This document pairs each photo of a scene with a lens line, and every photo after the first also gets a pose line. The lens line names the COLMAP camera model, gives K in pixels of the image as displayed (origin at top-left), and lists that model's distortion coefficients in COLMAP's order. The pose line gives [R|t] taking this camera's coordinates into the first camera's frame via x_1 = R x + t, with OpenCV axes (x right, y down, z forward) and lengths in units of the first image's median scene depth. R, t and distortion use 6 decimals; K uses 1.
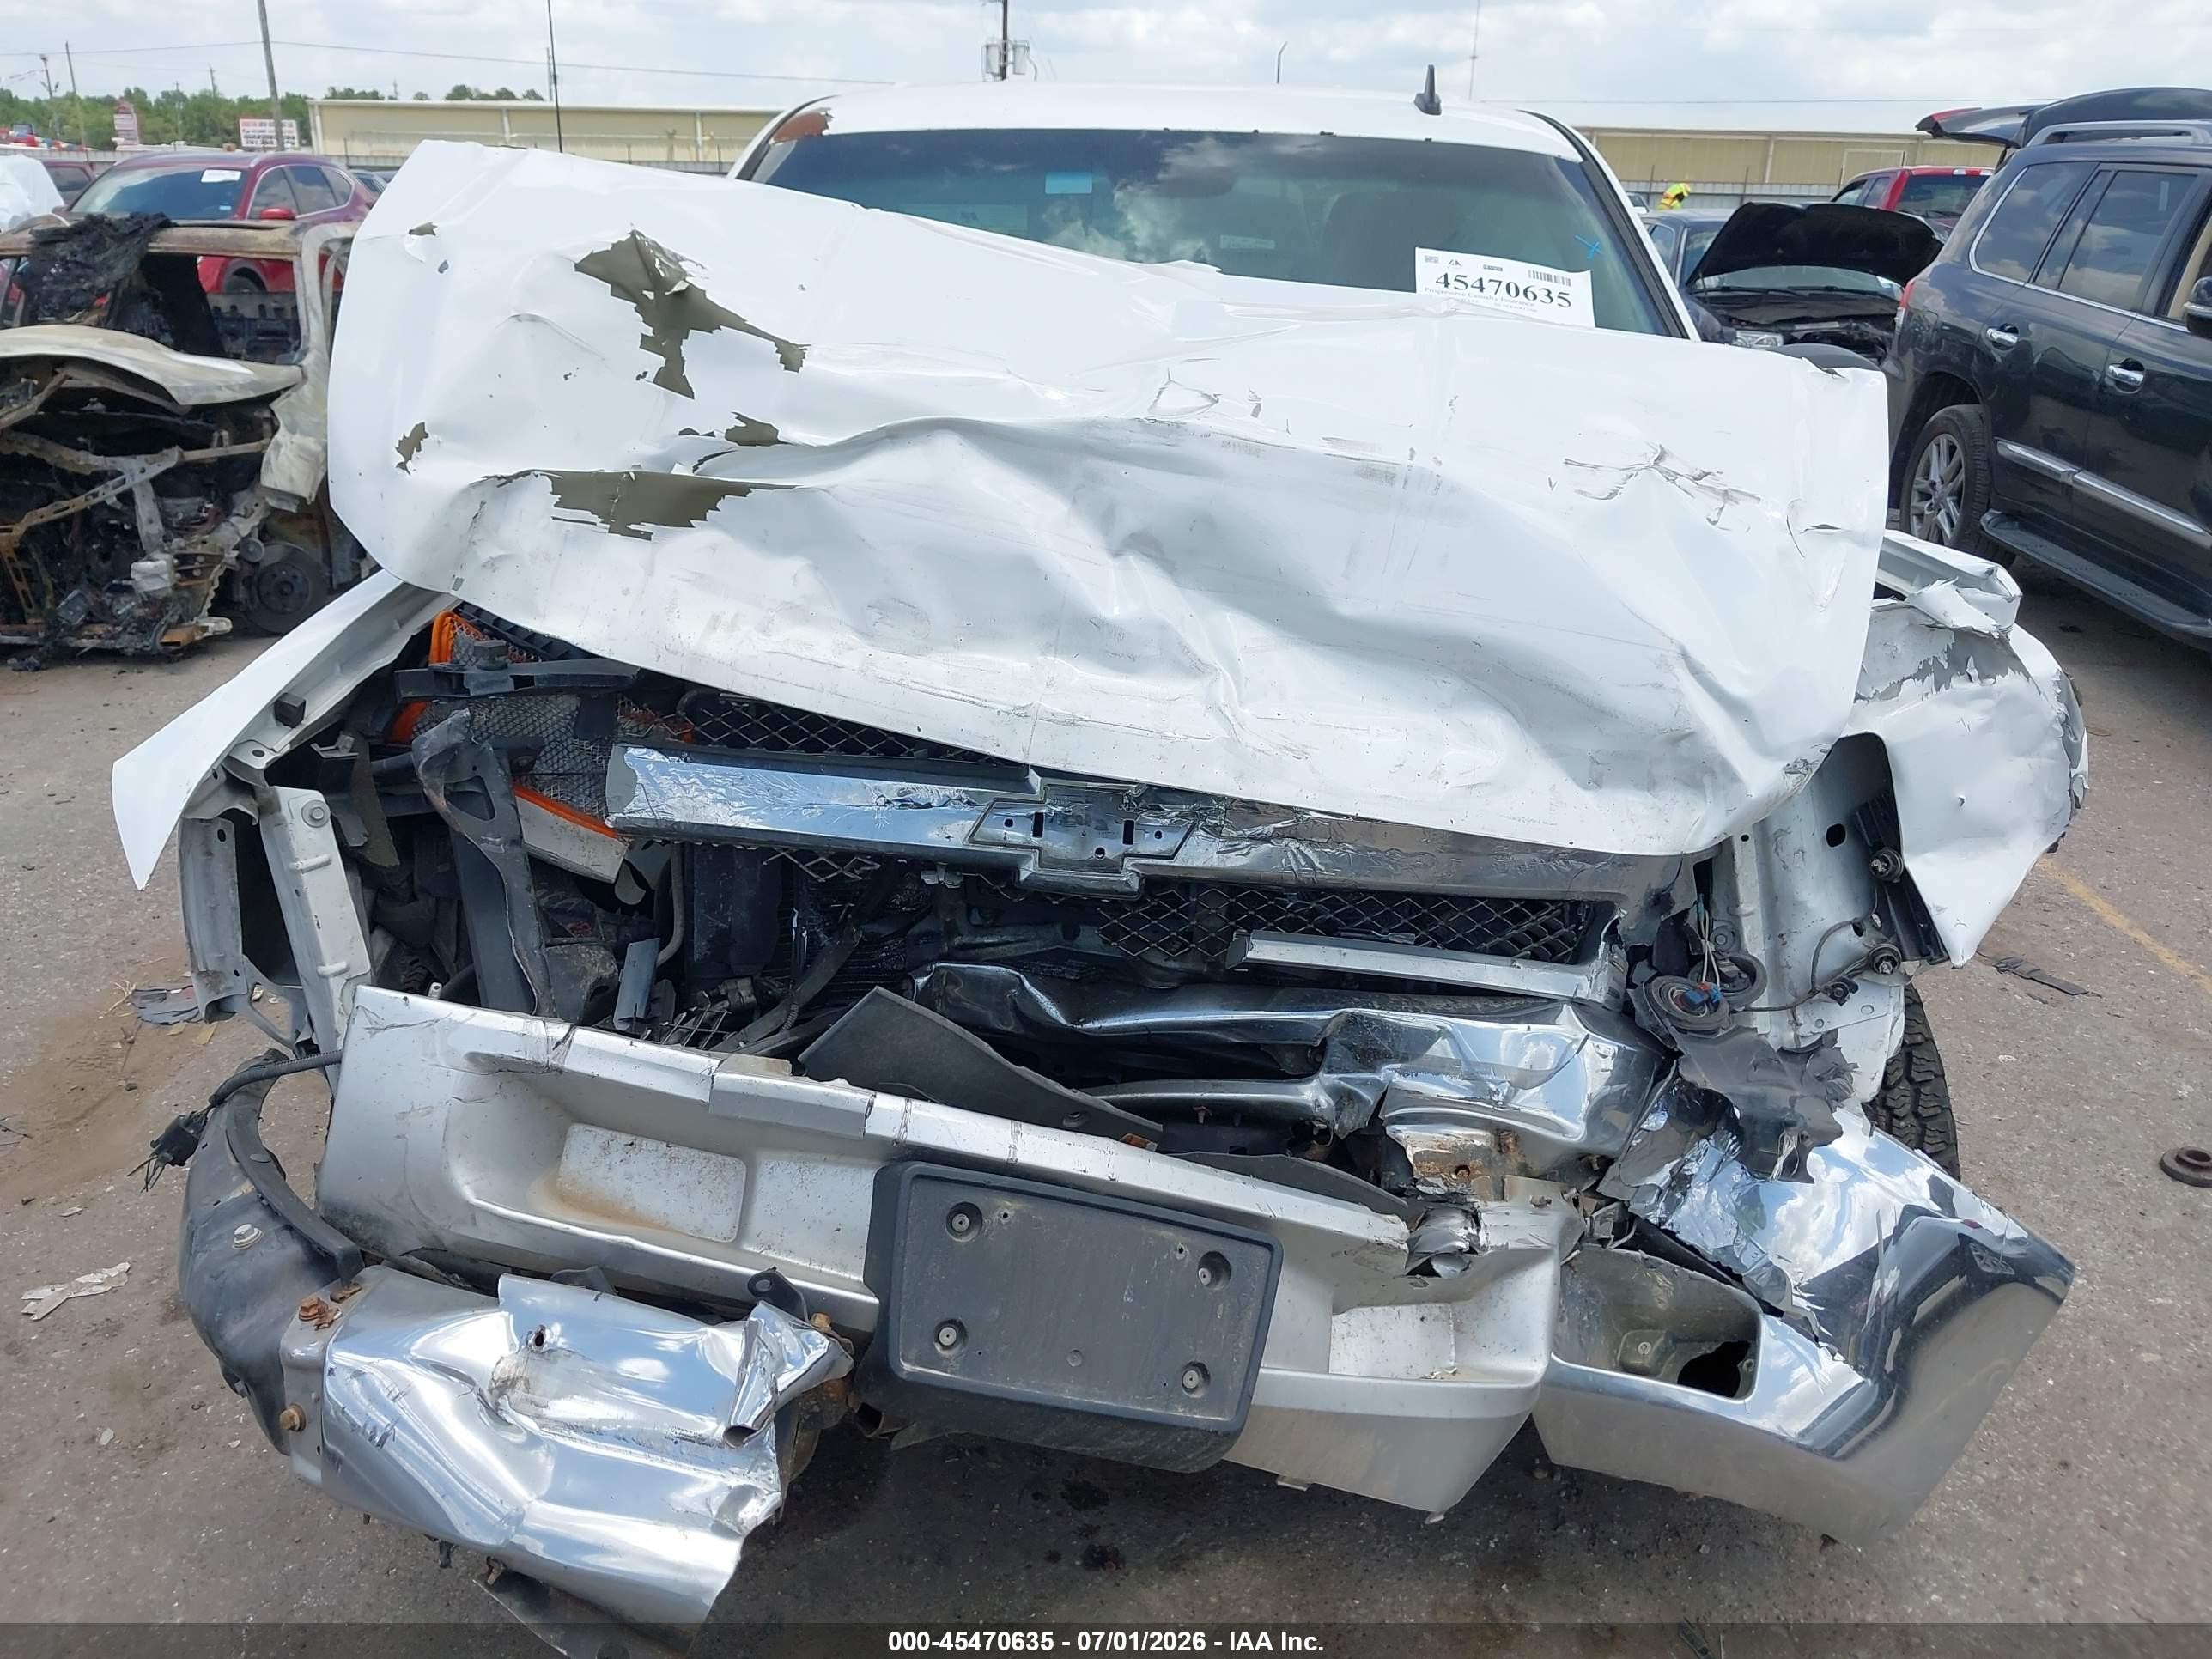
lens RADIAL K [[1782.5, 0, 1044.9], [0, 1782.5, 831.6], [0, 0, 1]] dist [0.105750, -0.182118]
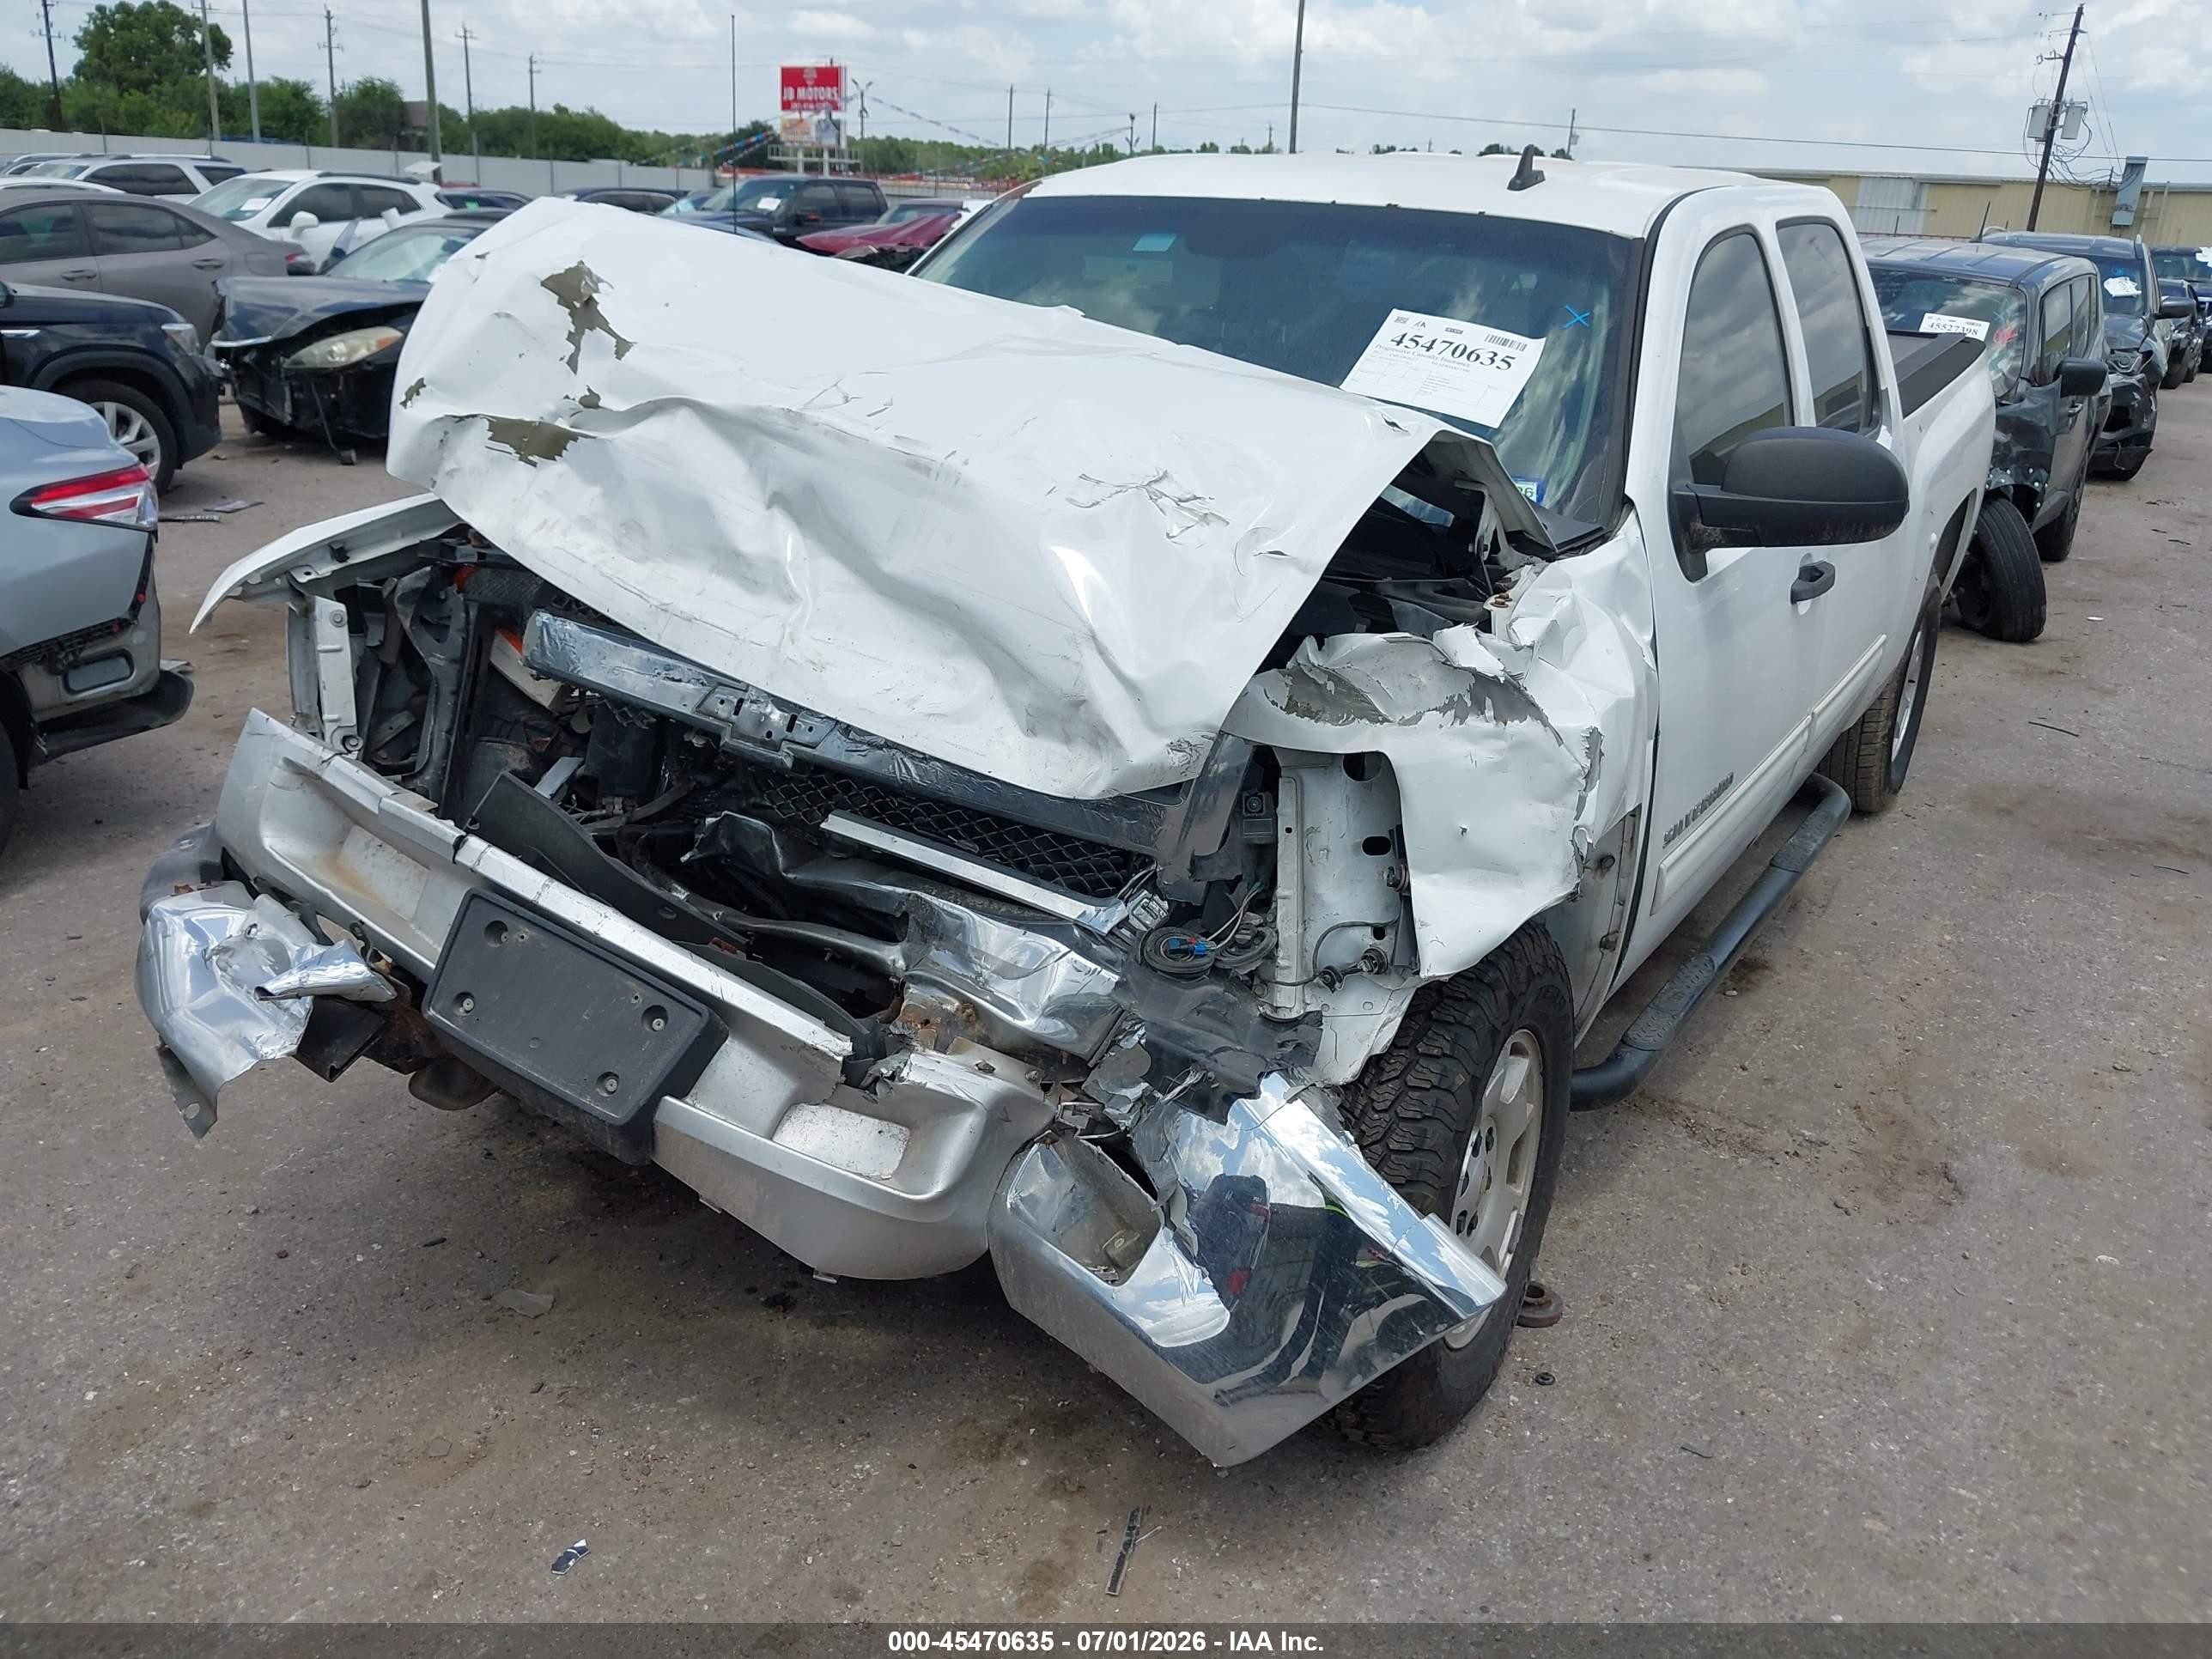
lens RADIAL K [[1782.5, 0, 1044.9], [0, 1782.5, 831.6], [0, 0, 1]] dist [0.105750, -0.182118]
pose [[0.851819, 0.187964, -0.488951, 0.911486], [-0.201796, 0.979113, 0.024838, 0.008726], [0.483407, 0.077511, 0.871957, -0.061480]]
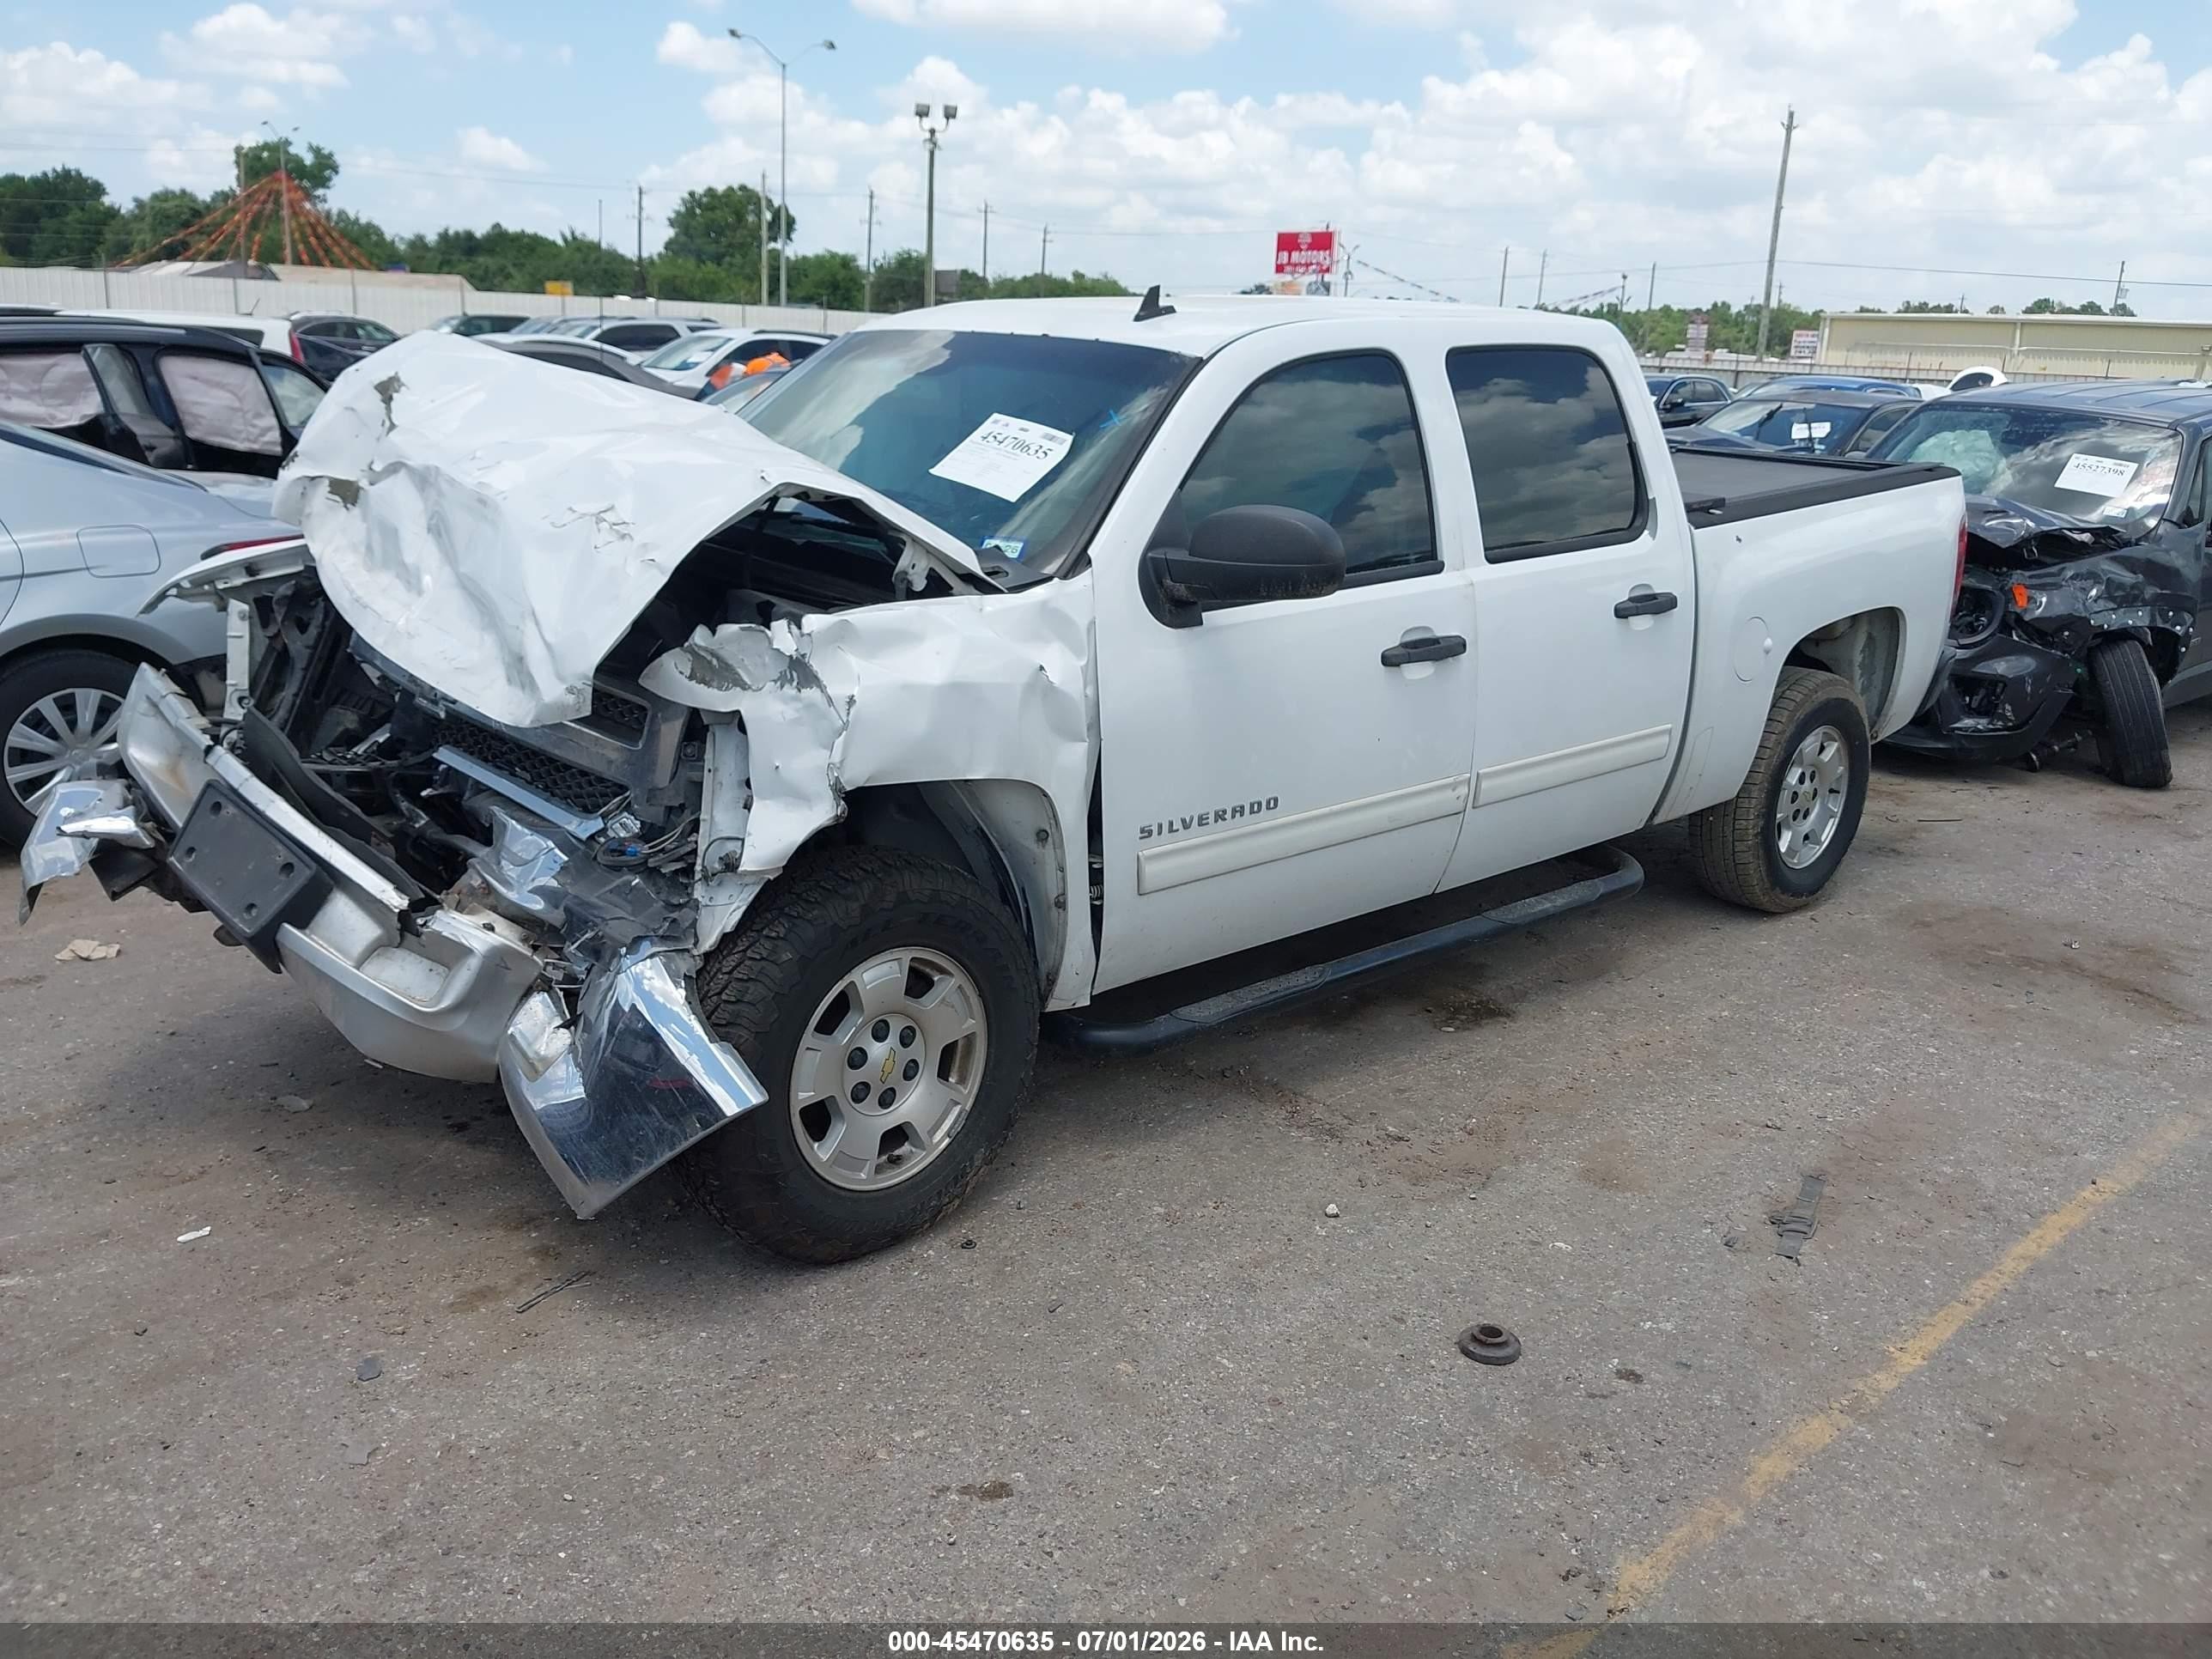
lens RADIAL K [[1811.9, 0, 1053.9], [0, 1811.9, 784.3], [0, 0, 1]] dist [0.013783, -0.000113]
pose [[0.681636, 0.182927, -0.708456, 1.924769], [-0.273854, 0.961652, -0.015183, -0.048280], [0.678510, 0.204363, 0.705592, 0.117647]]
